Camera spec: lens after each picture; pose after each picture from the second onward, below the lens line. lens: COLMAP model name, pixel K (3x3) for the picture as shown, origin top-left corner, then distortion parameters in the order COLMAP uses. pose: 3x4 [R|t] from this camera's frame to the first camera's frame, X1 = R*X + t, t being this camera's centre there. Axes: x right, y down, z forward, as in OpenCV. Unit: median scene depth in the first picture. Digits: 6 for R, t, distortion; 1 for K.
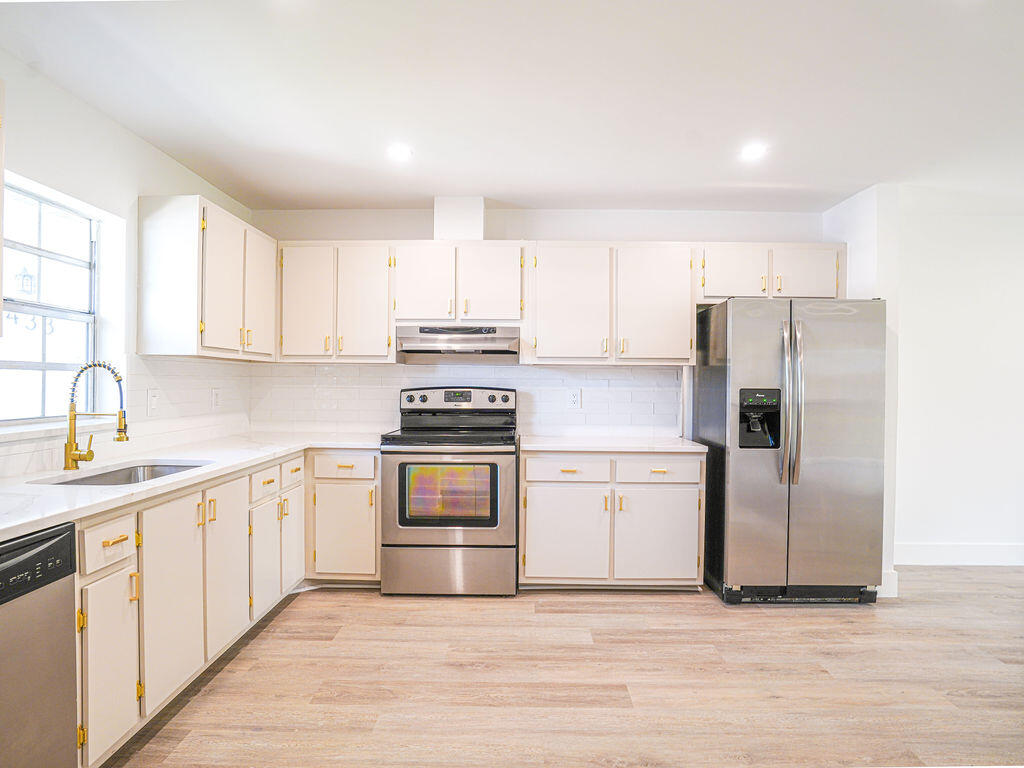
lens RADIAL K [[604.5, 0, 508.6], [0, 604.5, 389.4], [0, 0, 1]] dist [-0.075398, 0.039099]
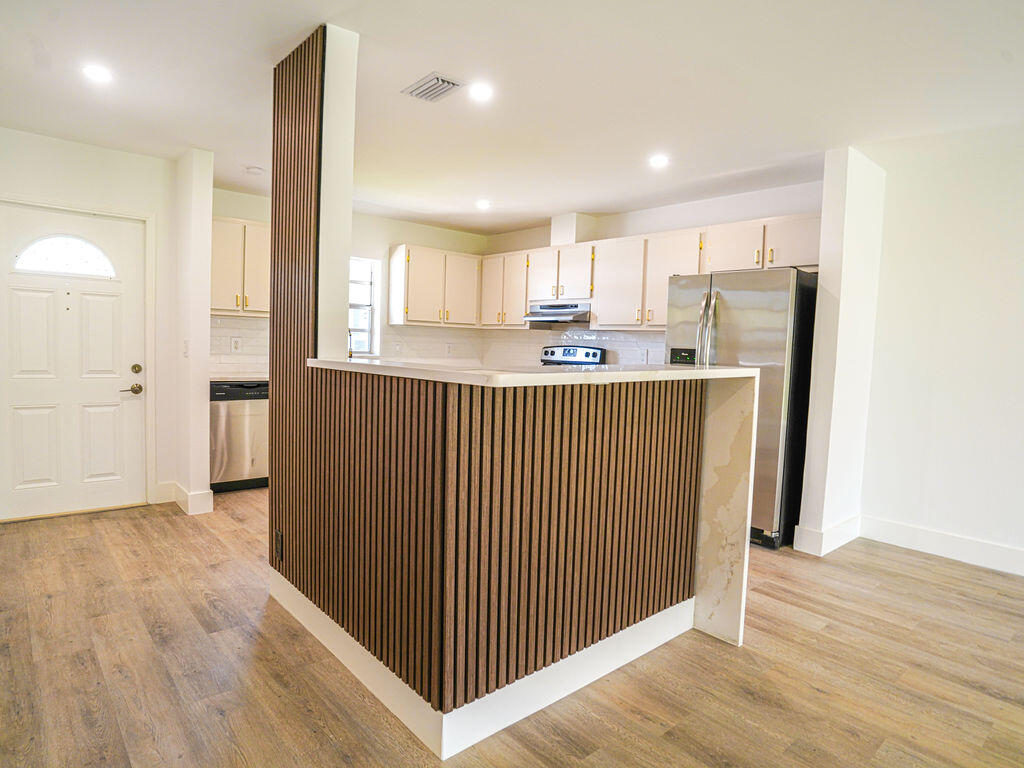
lens RADIAL K [[604.5, 0, 501.4], [0, 604.5, 381.4], [0, 0, 1]] dist [-0.075398, 0.039099]
pose [[0.666278, 0.061347, -0.743175, 0.941086], [-0.038457, 0.998111, 0.047913, 0.018893], [0.744711, -0.003343, 0.667379, -0.093624]]
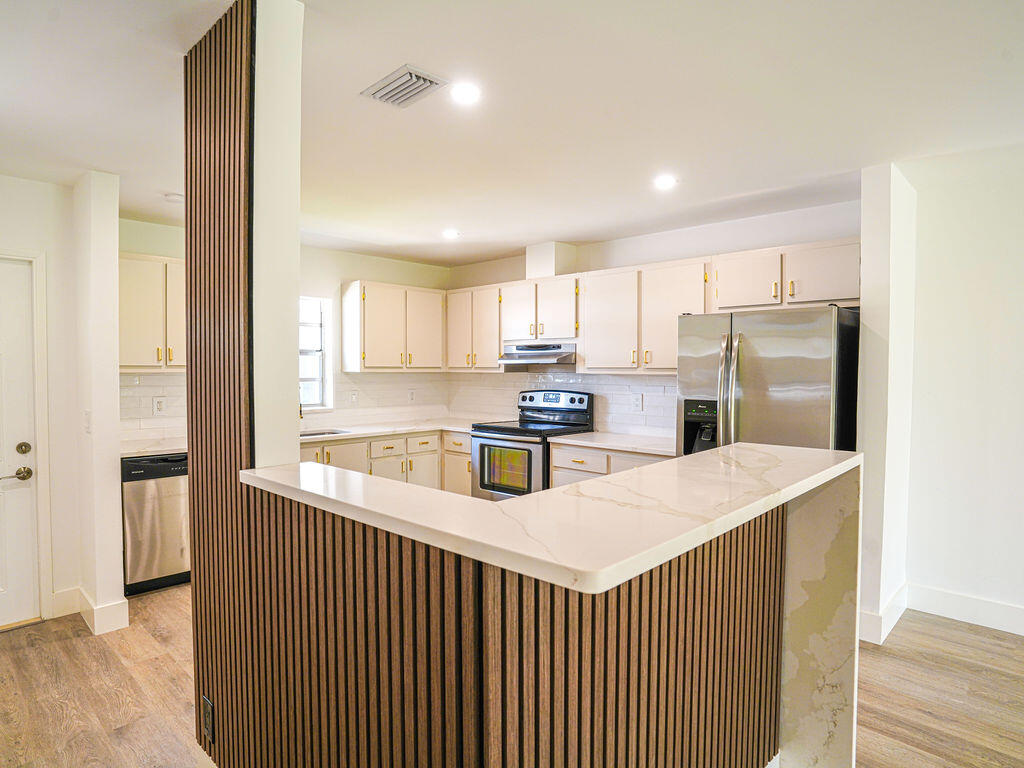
lens RADIAL K [[604.5, 0, 503.9], [0, 604.5, 382.6], [0, 0, 1]] dist [-0.075398, 0.039099]
pose [[0.729299, 0.009587, -0.684128, 0.764550], [-0.004566, 0.999948, 0.009145, -0.034093], [0.684180, -0.003546, 0.729305, -0.006127]]
